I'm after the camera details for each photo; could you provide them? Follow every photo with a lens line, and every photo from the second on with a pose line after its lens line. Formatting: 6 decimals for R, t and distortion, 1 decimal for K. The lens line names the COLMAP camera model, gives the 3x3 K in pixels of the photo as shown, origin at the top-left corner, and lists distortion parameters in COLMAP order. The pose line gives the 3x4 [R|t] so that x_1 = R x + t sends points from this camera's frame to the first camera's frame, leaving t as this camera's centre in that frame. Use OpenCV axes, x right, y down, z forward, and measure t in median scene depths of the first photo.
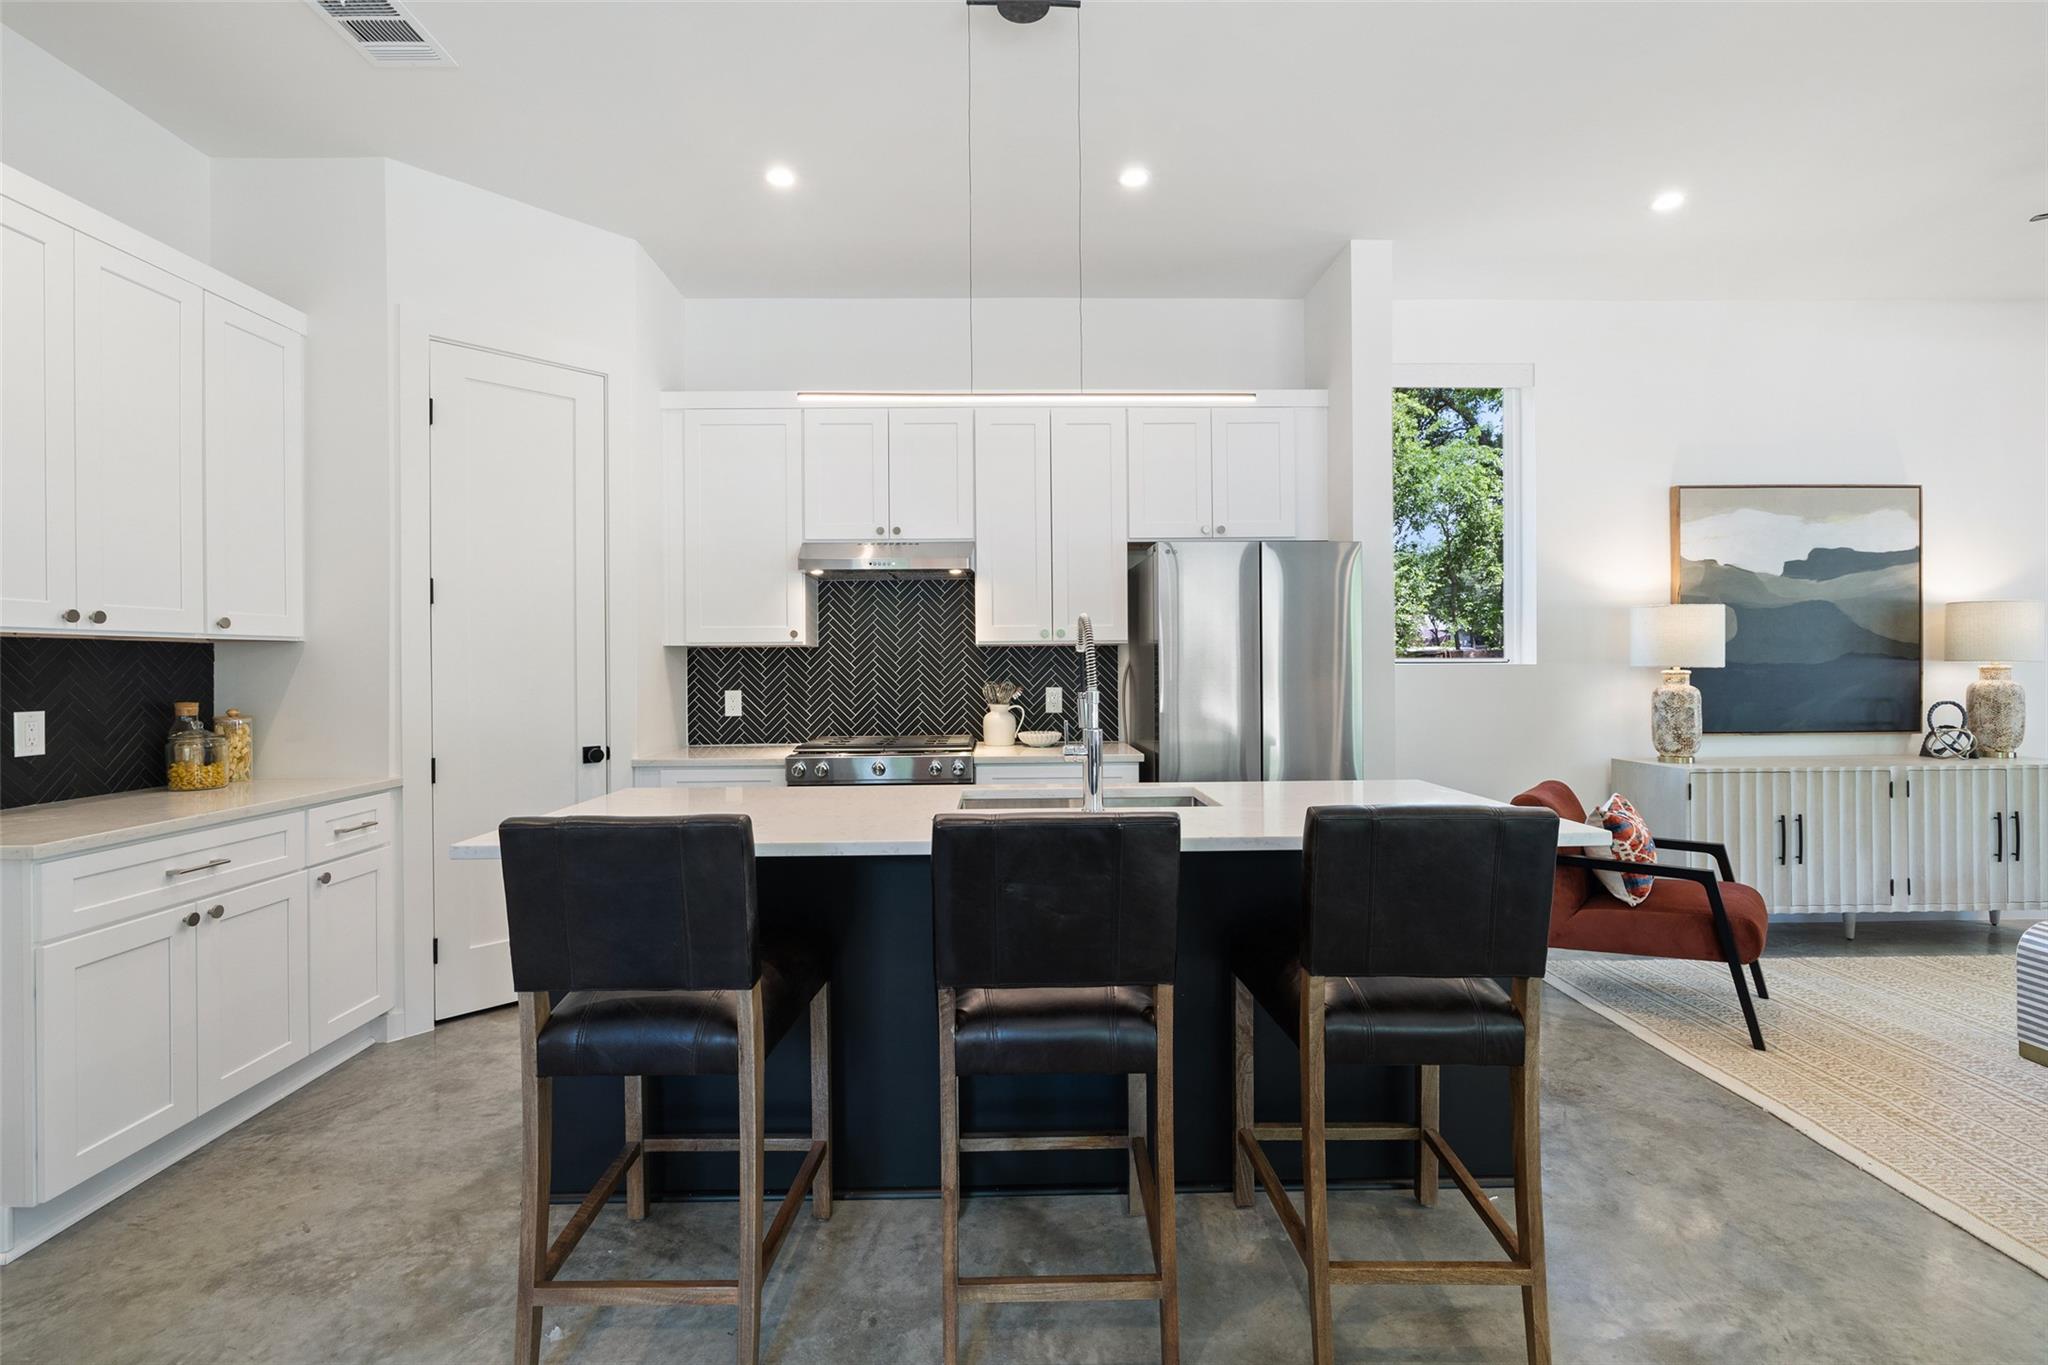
lens RADIAL K [[906.6, 0, 1012.2], [0, 906.6, 667.9], [0, 0, 1]] dist [-0.006661, 0.001322]
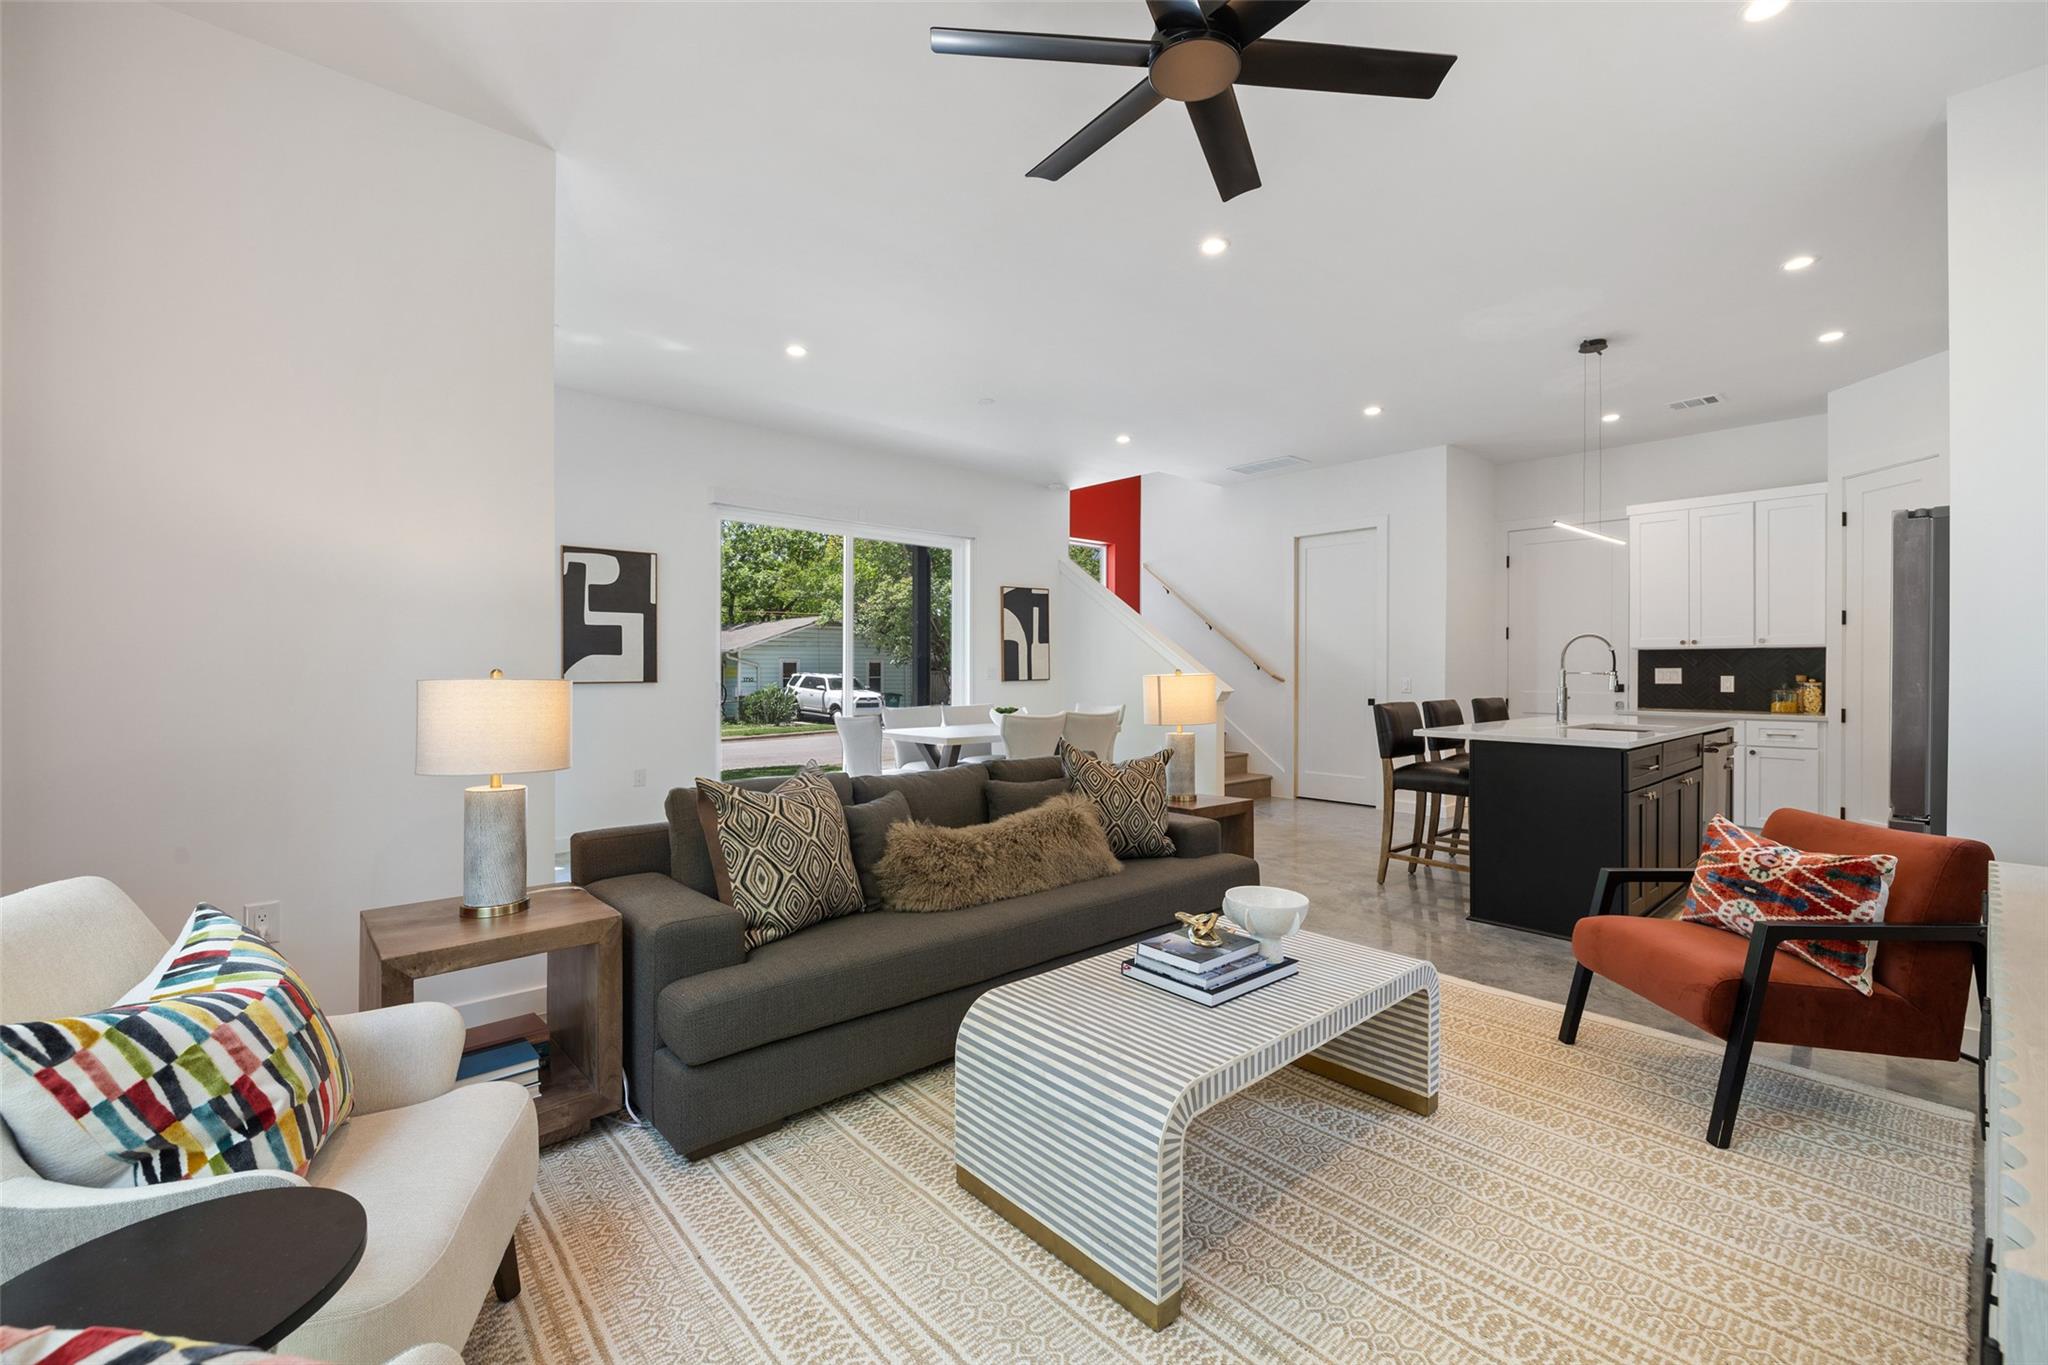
lens RADIAL K [[861.4, 0, 1013.9], [0, 861.4, 681.1], [0, 0, 1]] dist [0.001555, -0.000441]
pose [[-0.755803, 0.015331, -0.654619, 1.374835], [0.002164, 0.999779, 0.020916, 0.002875], [0.654795, 0.014391, -0.755669, 0.948396]]
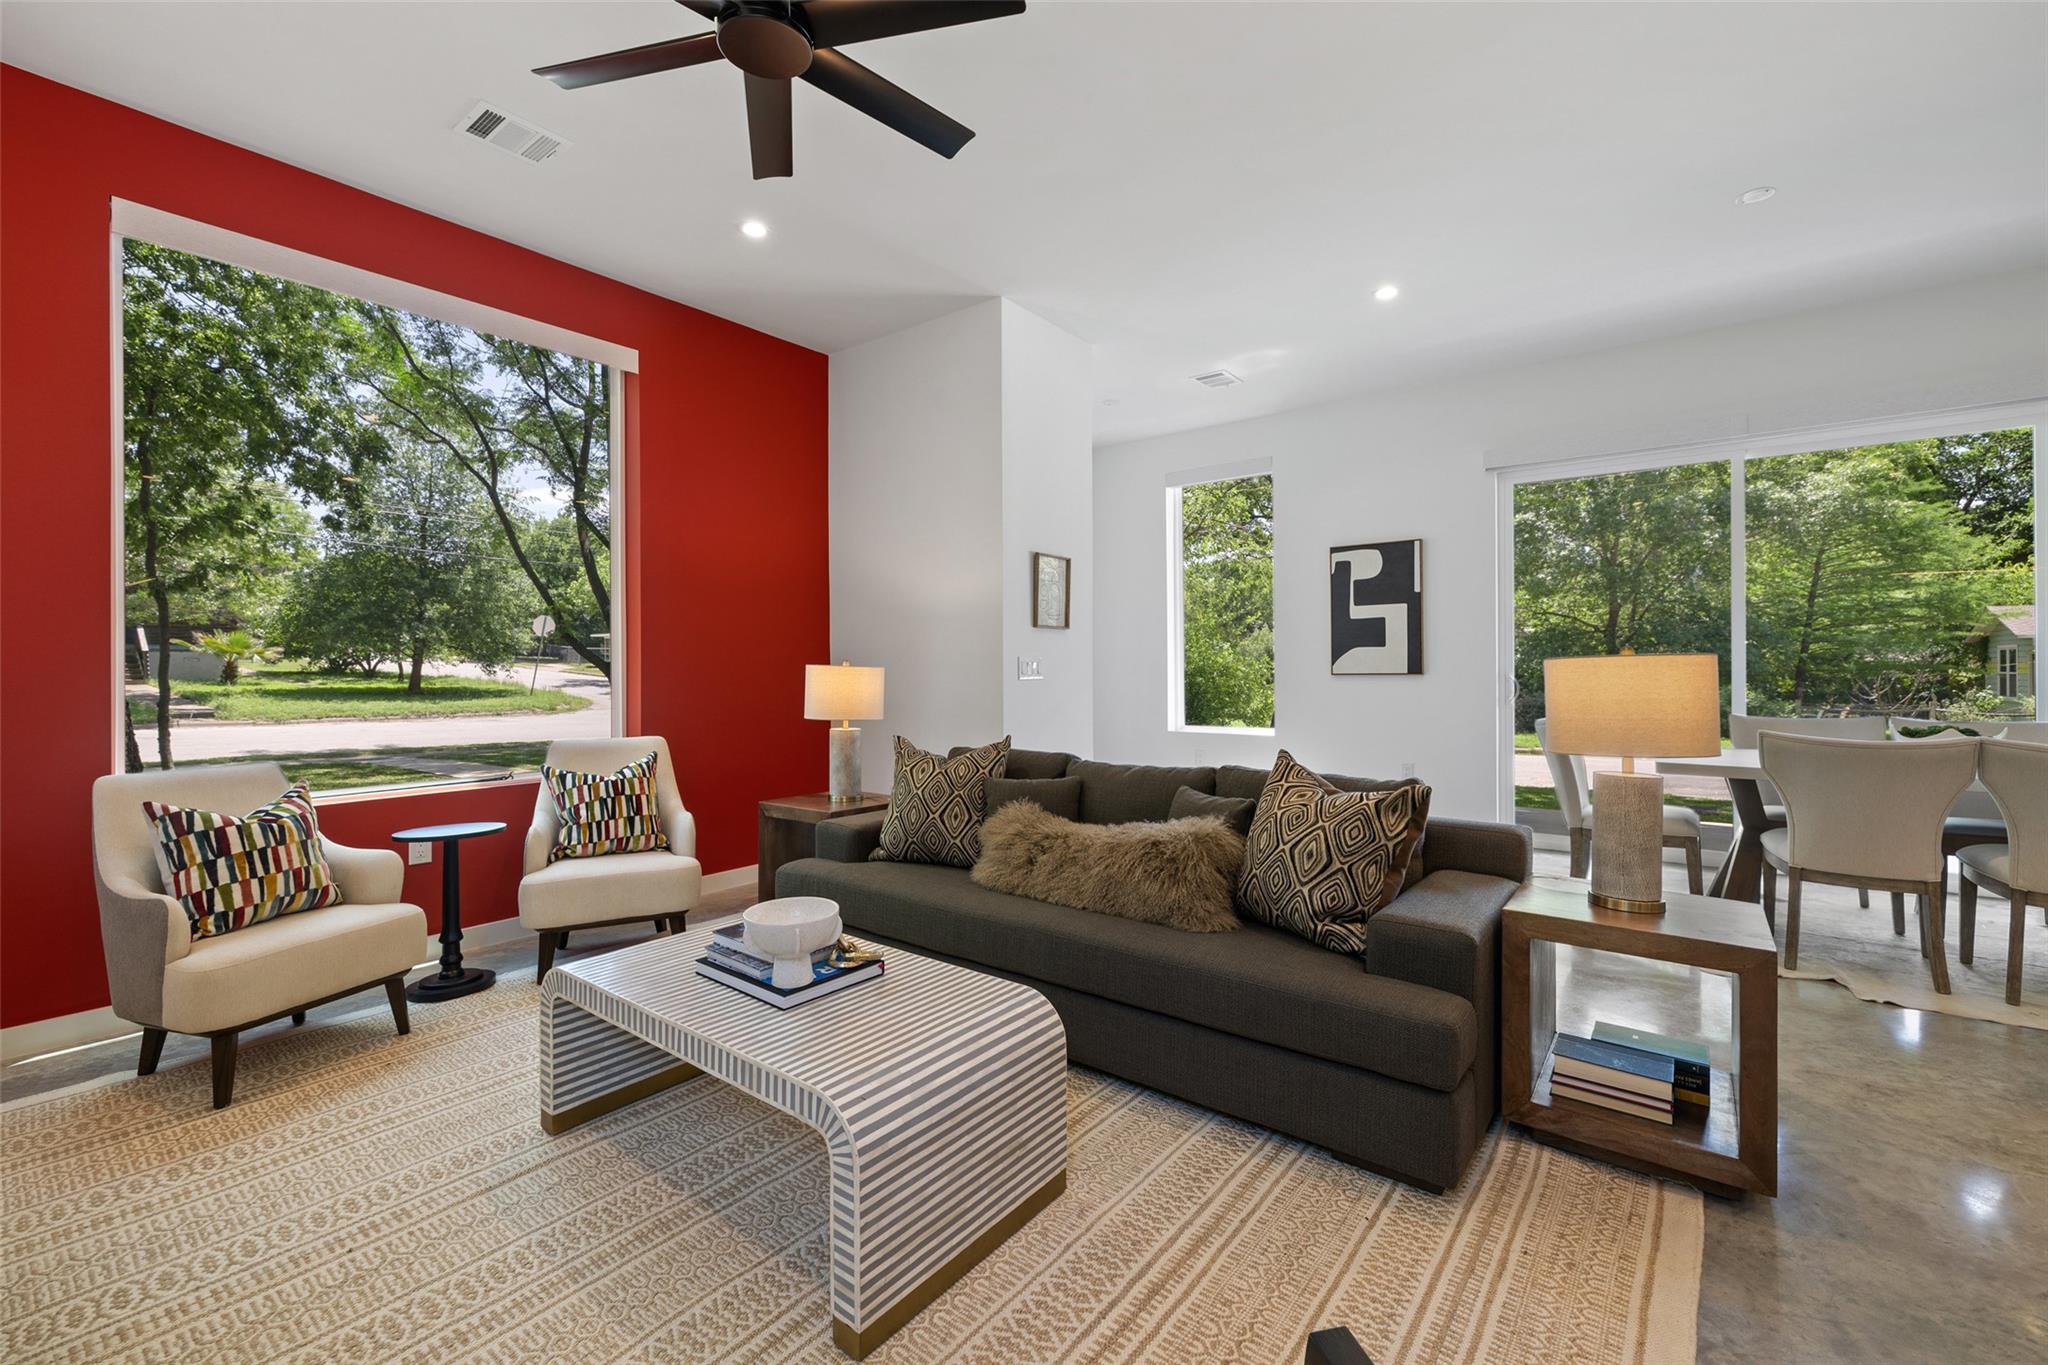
lens RADIAL K [[861.4, 0, 1034.4], [0, 861.4, 676.0], [0, 0, 1]] dist [0.001555, -0.000441]
pose [[-0.780293, 0.005655, 0.625389, 0.507883], [0.012318, 0.999904, 0.006328, 0.020791], [-0.625293, 0.012641, -0.780288, 0.928245]]
